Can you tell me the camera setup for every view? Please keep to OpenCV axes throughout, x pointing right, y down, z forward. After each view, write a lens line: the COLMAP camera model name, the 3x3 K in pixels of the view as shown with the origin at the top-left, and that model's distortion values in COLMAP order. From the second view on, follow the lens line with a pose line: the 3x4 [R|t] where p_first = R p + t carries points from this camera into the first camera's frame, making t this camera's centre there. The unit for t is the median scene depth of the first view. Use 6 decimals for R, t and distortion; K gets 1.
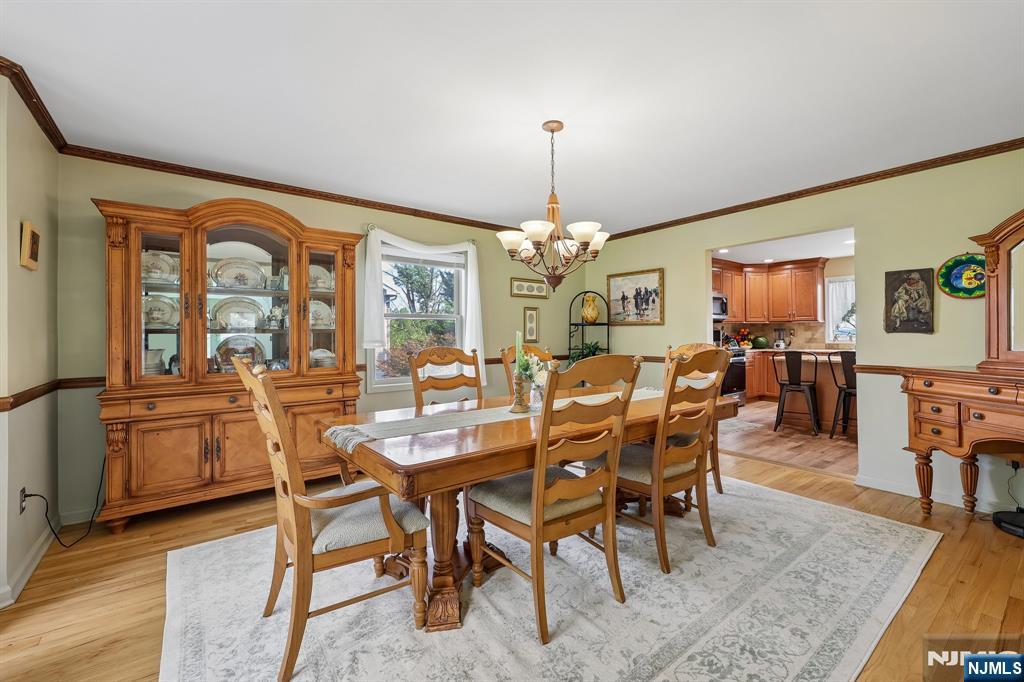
lens RADIAL K [[430.5, 0, 512.2], [0, 430.5, 335.5], [0, 0, 1]] dist [0.001090, 0.000085]
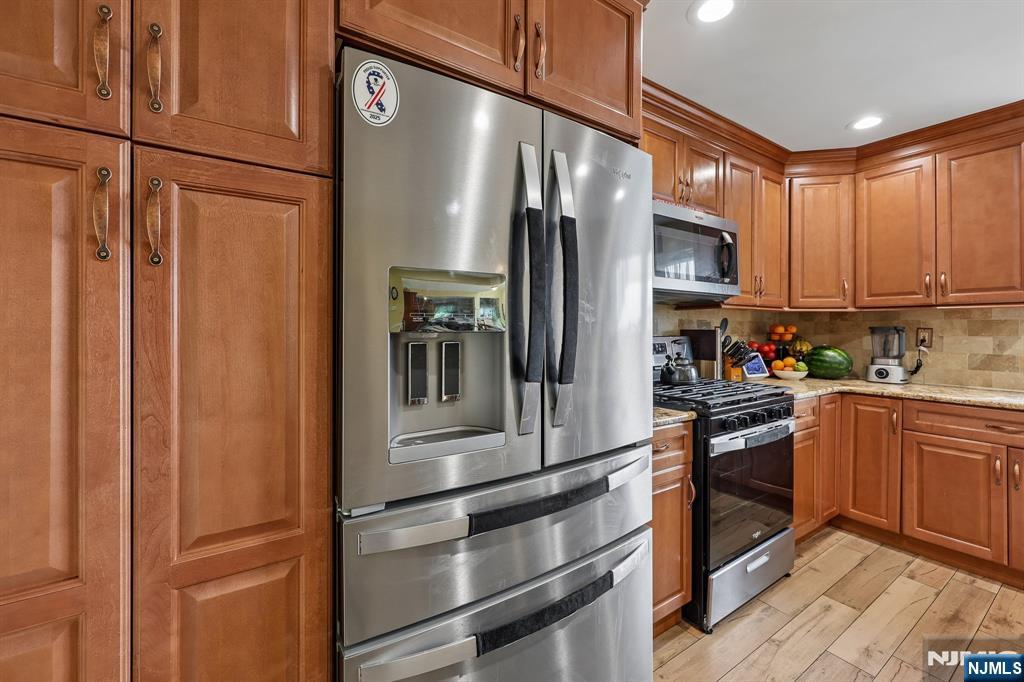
lens RADIAL K [[414.9, 0, 509.2], [0, 414.9, 327.2], [0, 0, 1]] dist [-0.000591, -0.000131]
pose [[0.997730, 0.011062, -0.066423, 0.470006], [-0.011081, 0.999939, 0.000078, -0.017238], [0.066419, 0.000658, 0.997792, 0.908533]]
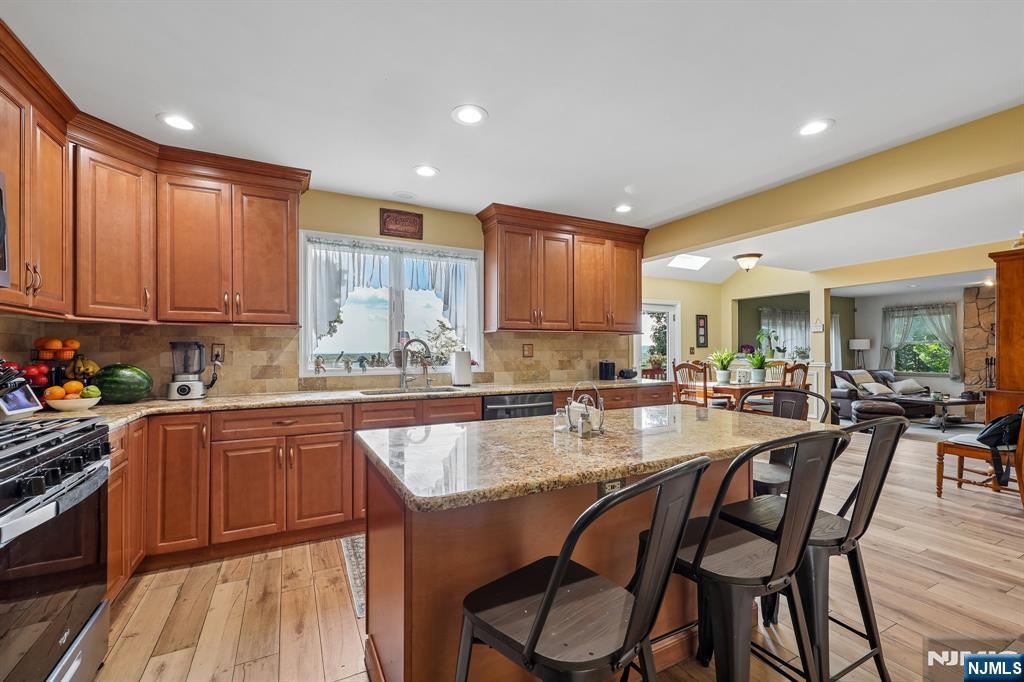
lens RADIAL K [[432.3, 0, 511.1], [0, 432.3, 349.1], [0, 0, 1]] dist [0.001943, 0.000106]
pose [[0.170835, 0.010461, 0.985244, 0.452186], [0.001053, 0.999941, -0.010800, -0.008443], [-0.985299, 0.002883, 0.170814, 0.974049]]
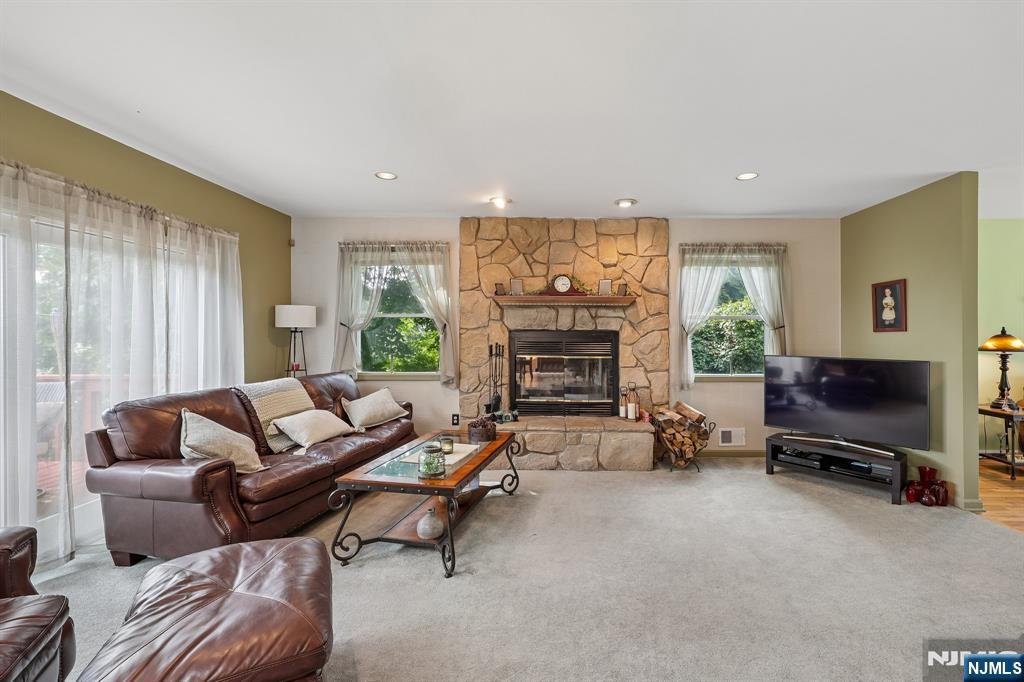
lens RADIAL K [[423.3, 0, 550.8], [0, 423.3, 335.0], [0, 0, 1]] dist [-0.000434, -0.000137]
pose [[-0.798594, -0.005383, 0.601847, 1.633044], [-0.001150, 0.999972, 0.007417, -0.017392], [-0.601870, 0.005231, -0.798577, 0.185143]]
